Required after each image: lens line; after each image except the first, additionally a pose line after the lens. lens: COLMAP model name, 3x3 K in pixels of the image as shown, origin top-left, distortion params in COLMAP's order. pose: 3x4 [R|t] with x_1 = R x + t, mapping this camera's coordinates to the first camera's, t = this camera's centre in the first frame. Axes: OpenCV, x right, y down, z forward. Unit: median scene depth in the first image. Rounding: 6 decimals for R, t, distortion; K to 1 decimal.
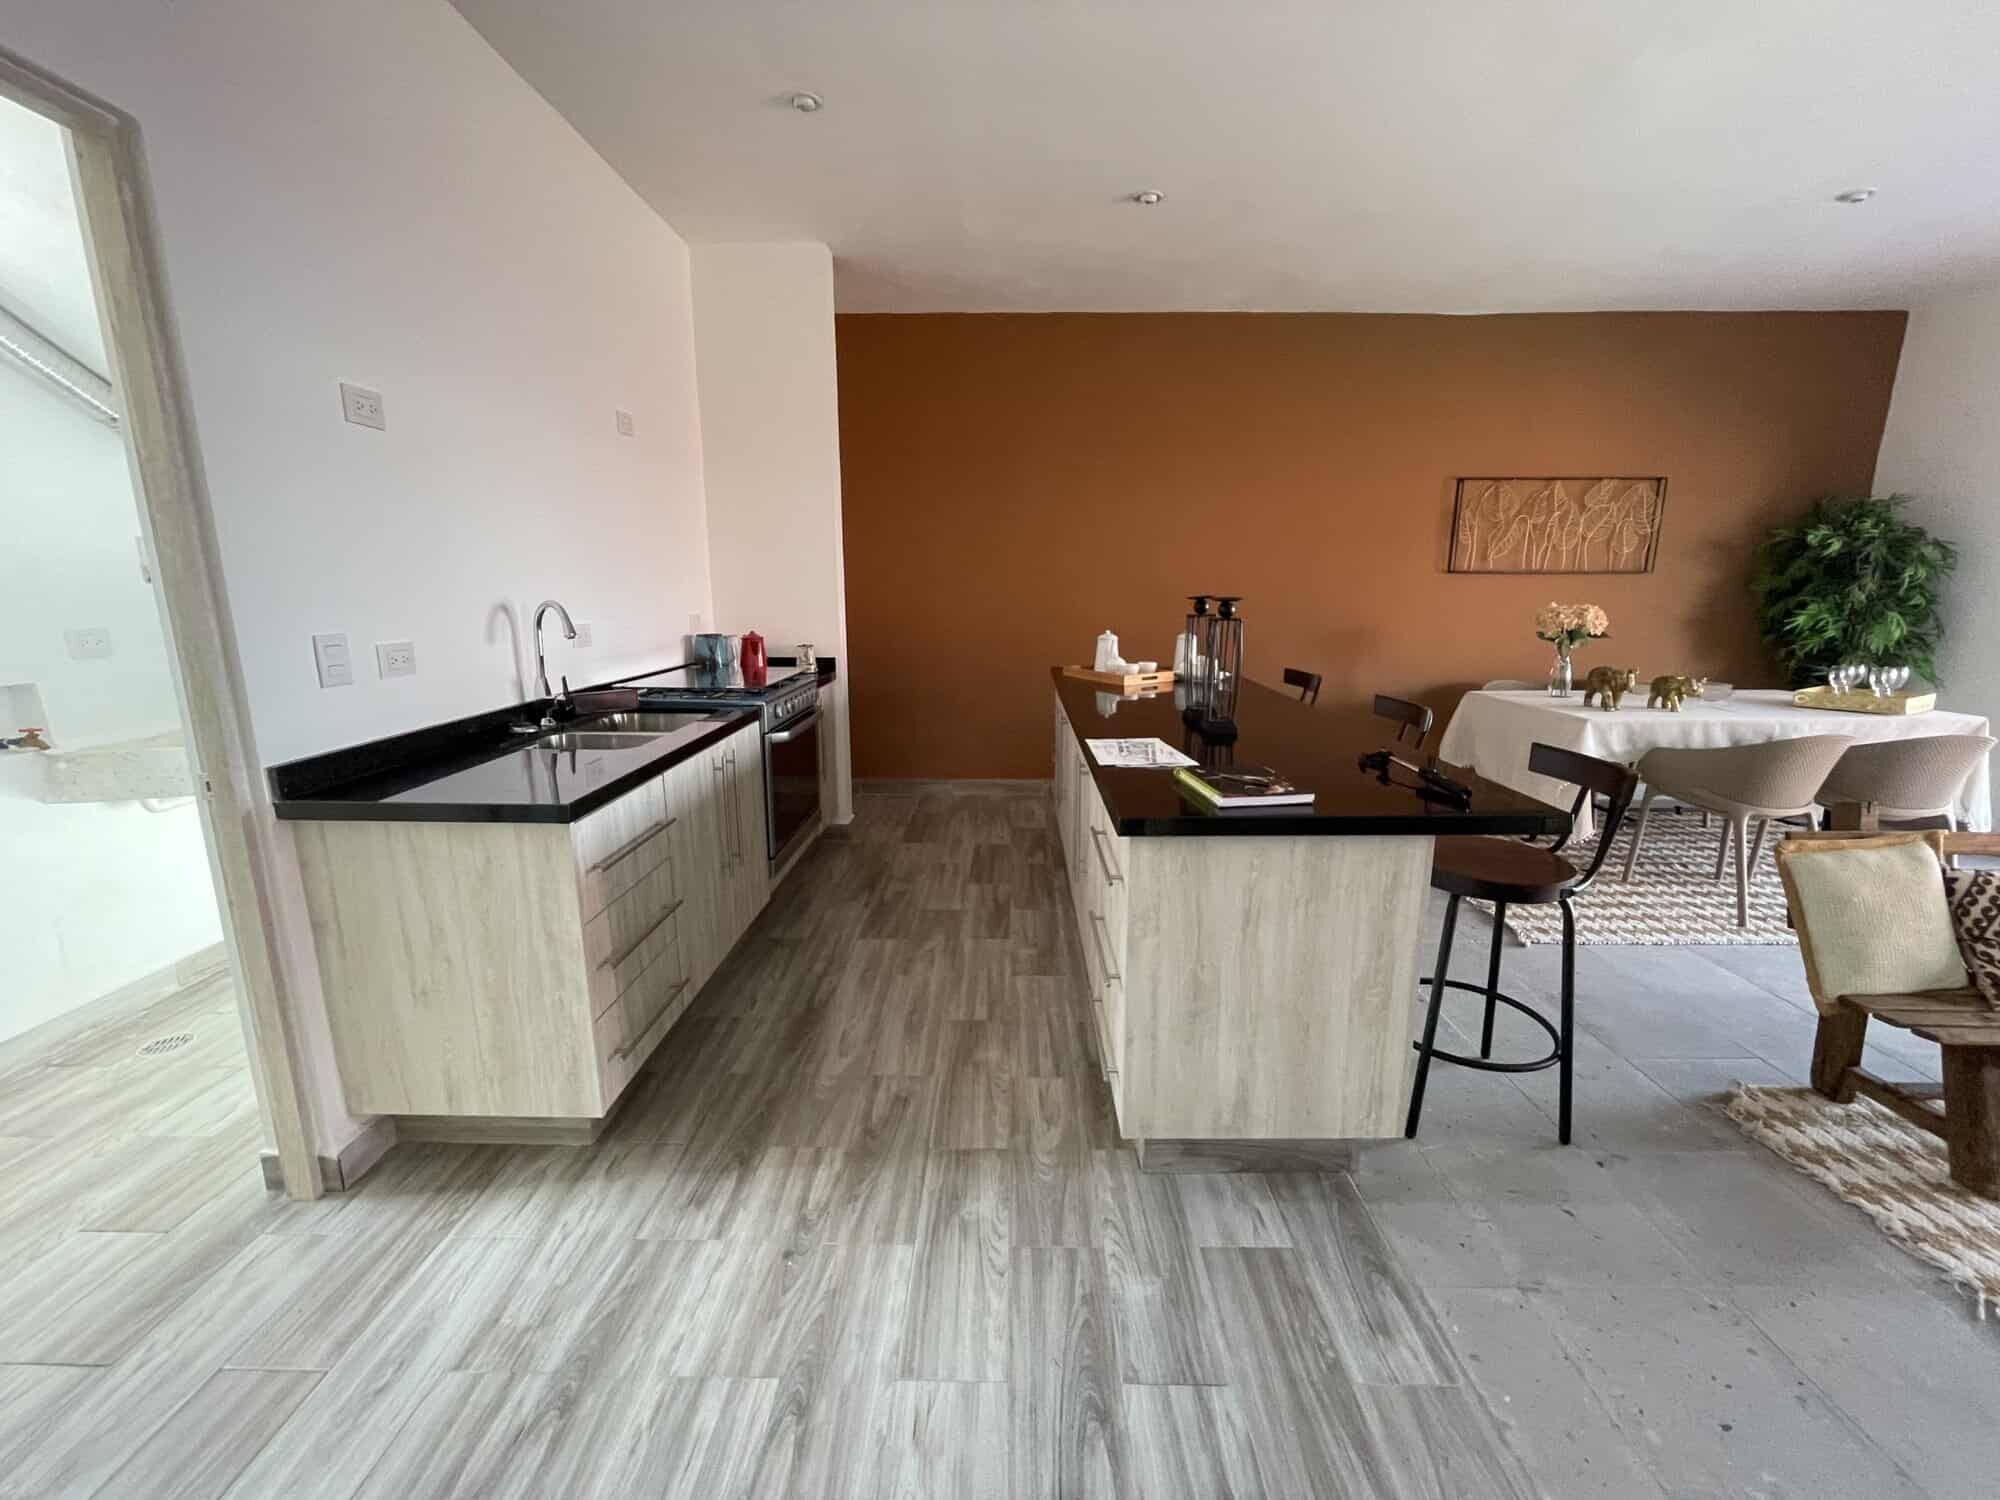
lens RADIAL K [[812.2, 0, 1003.3], [0, 812.2, 750.8], [0, 0, 1]] dist [-0.003988, 0.000100]
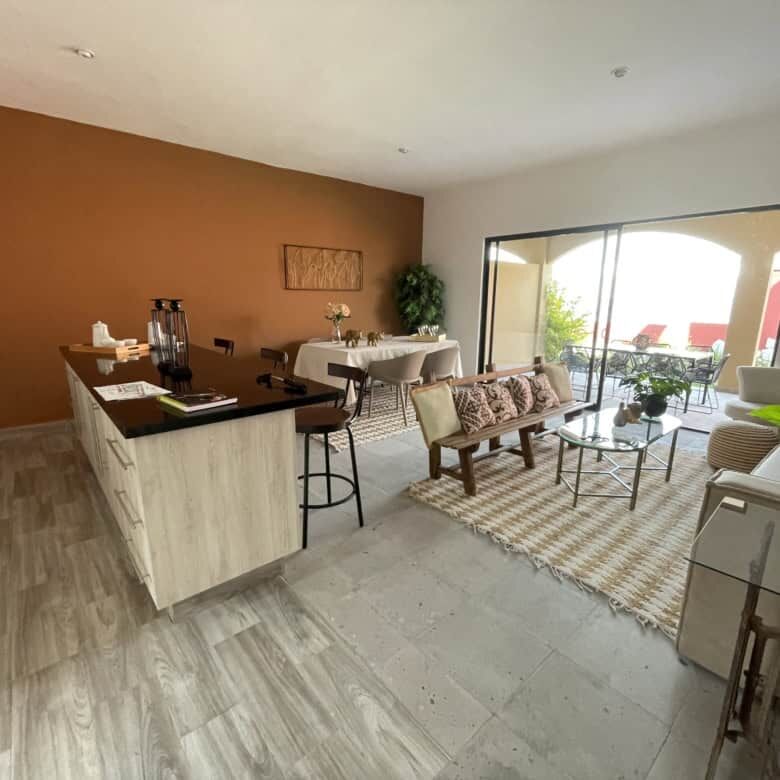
lens RADIAL K [[422.6, 0, 391.7], [0, 422.6, 390.5], [0, 0, 1]] dist [-0.004511, 0.000509]
pose [[0.747146, -0.137664, 0.650247, -0.001861], [0.125641, 0.989930, 0.065214, 0.012794], [-0.652677, 0.032973, 0.756918, -0.023019]]
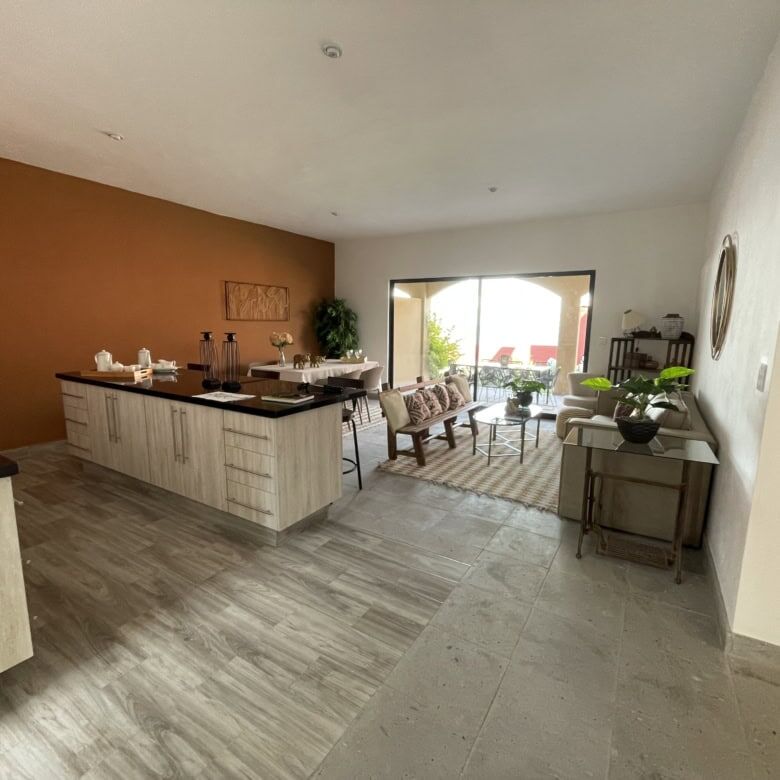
lens RADIAL K [[422.6, 0, 391.7], [0, 422.6, 390.5], [0, 0, 1]] dist [-0.004511, 0.000509]
pose [[0.512421, -0.127114, 0.849274, -0.683743], [0.160025, 0.985795, 0.050995, -0.000696], [-0.843692, 0.109774, 0.525483, -0.097783]]
